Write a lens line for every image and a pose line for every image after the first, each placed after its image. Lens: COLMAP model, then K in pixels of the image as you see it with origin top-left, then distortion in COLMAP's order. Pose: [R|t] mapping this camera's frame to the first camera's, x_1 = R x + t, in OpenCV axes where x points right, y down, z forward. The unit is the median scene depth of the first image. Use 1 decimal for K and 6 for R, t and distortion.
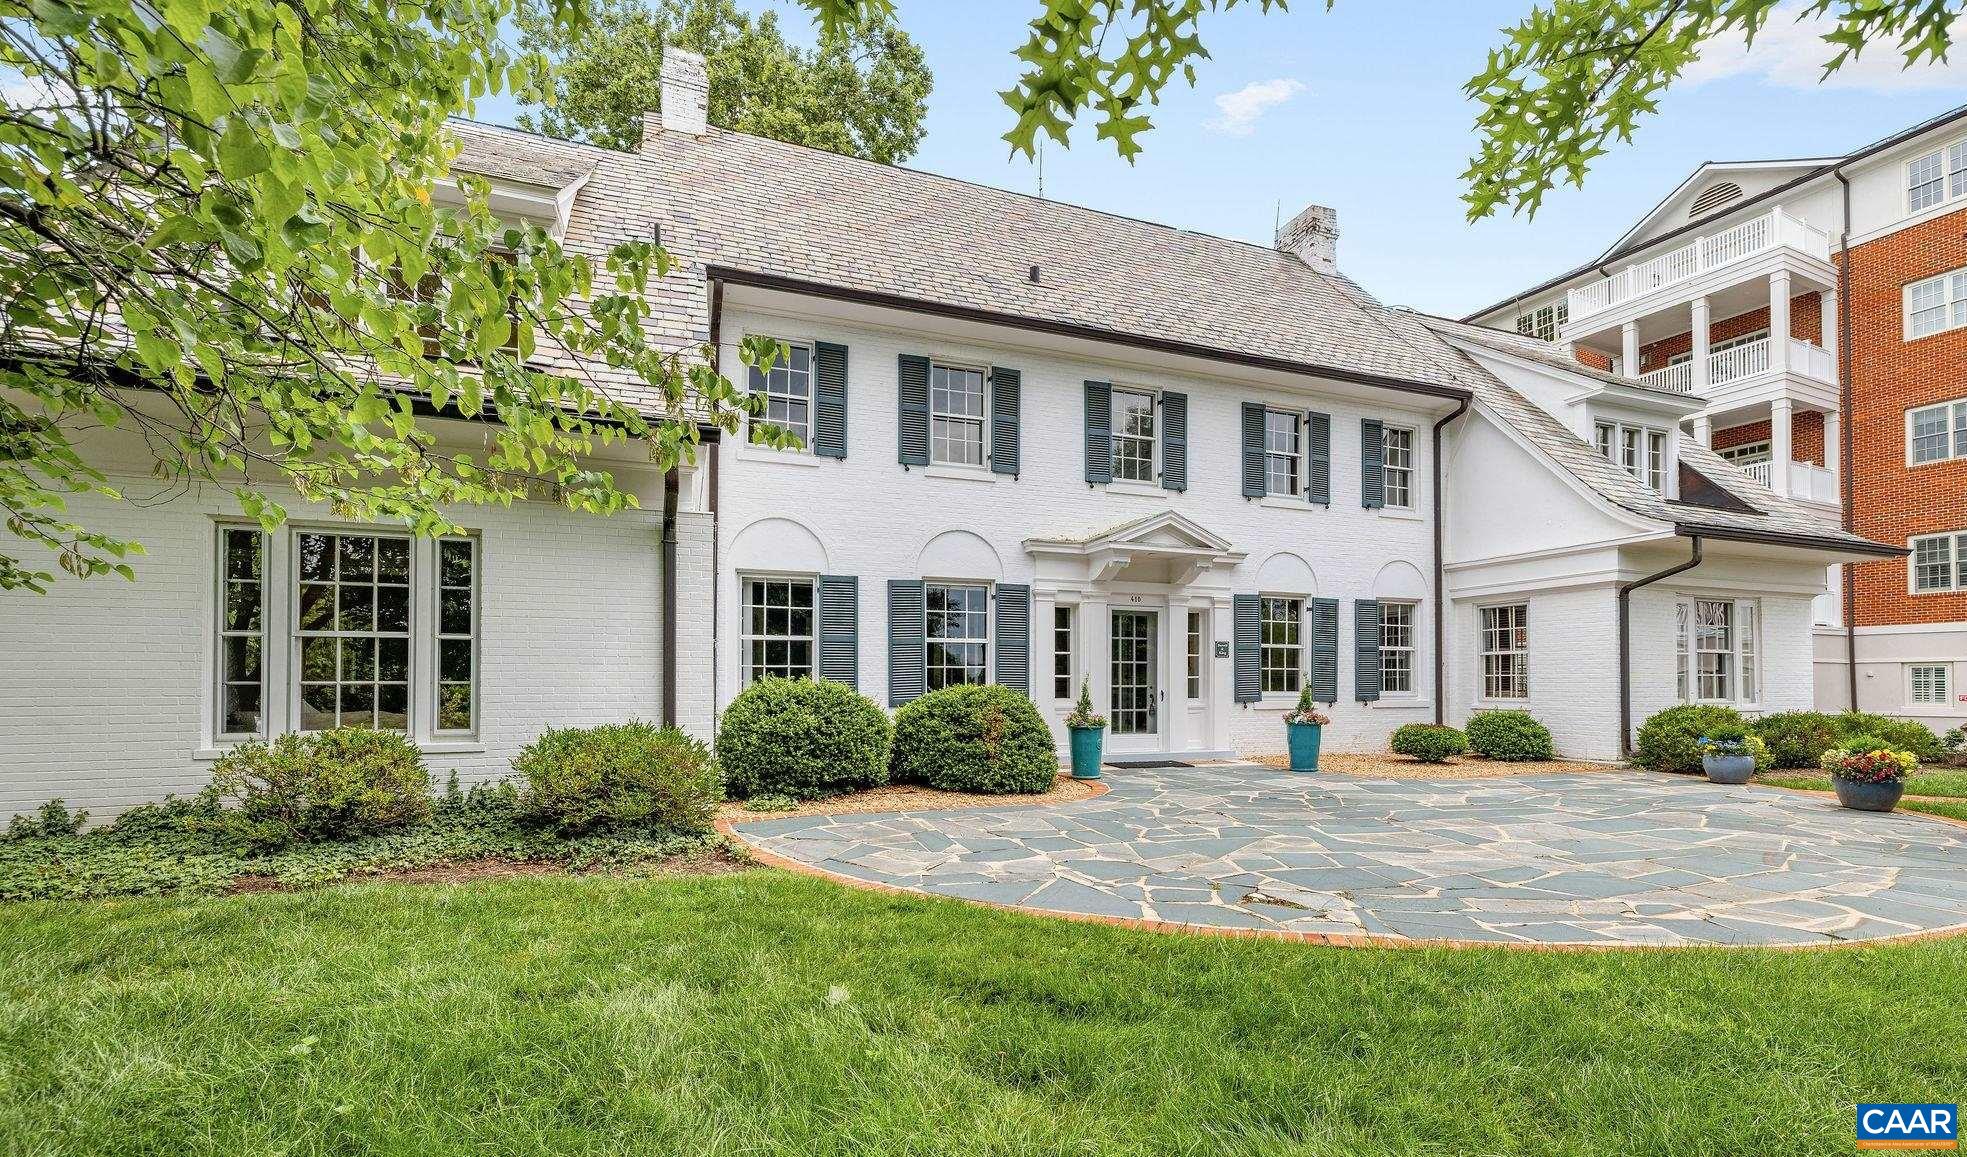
lens RADIAL K [[826.3, 0, 982.0], [0, 826.3, 676.8], [0, 0, 1]] dist [-0.000801, -0.000260]
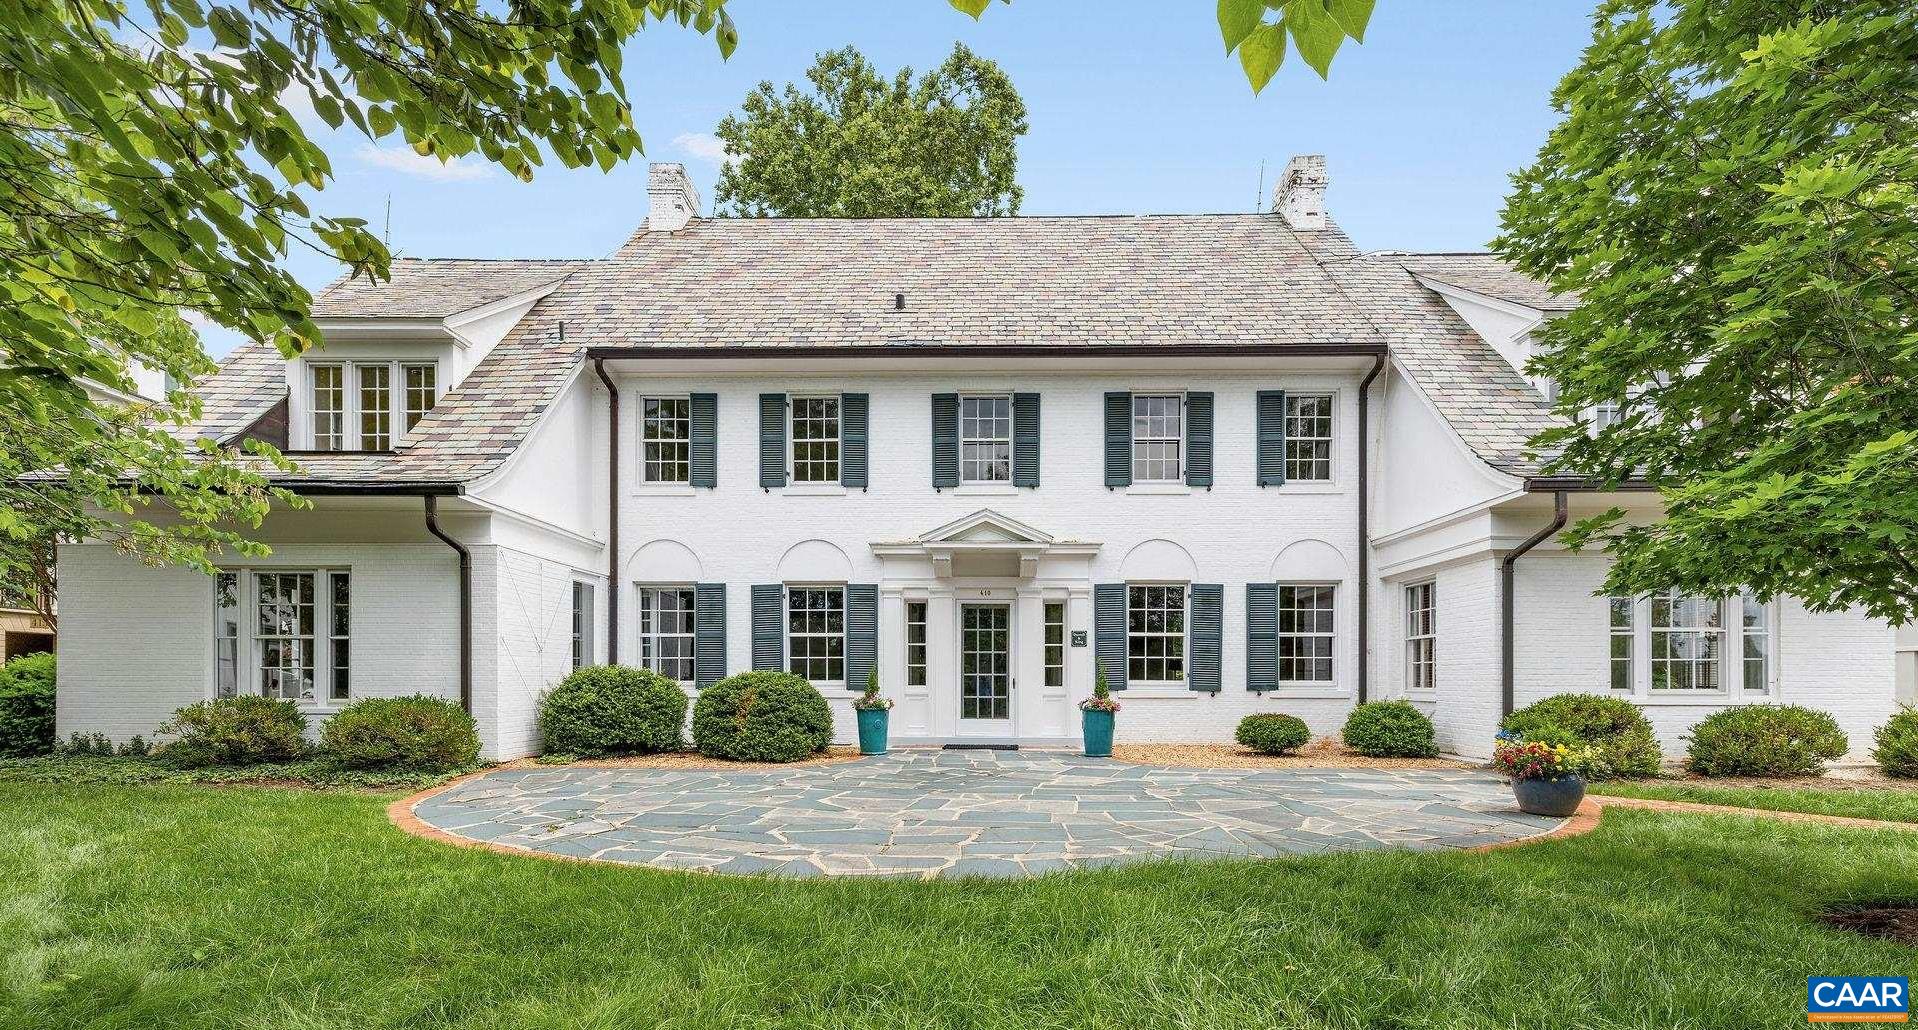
lens RADIAL K [[838.1, 0, 1046.1], [0, 838.1, 691.5], [0, 0, 1]] dist [0.003730, 0.000233]
pose [[0.931602, 0.004827, -0.363448, 0.652510], [0.001573, 0.999849, 0.017311, 0.014912], [0.363476, -0.016698, 0.931454, 0.018016]]
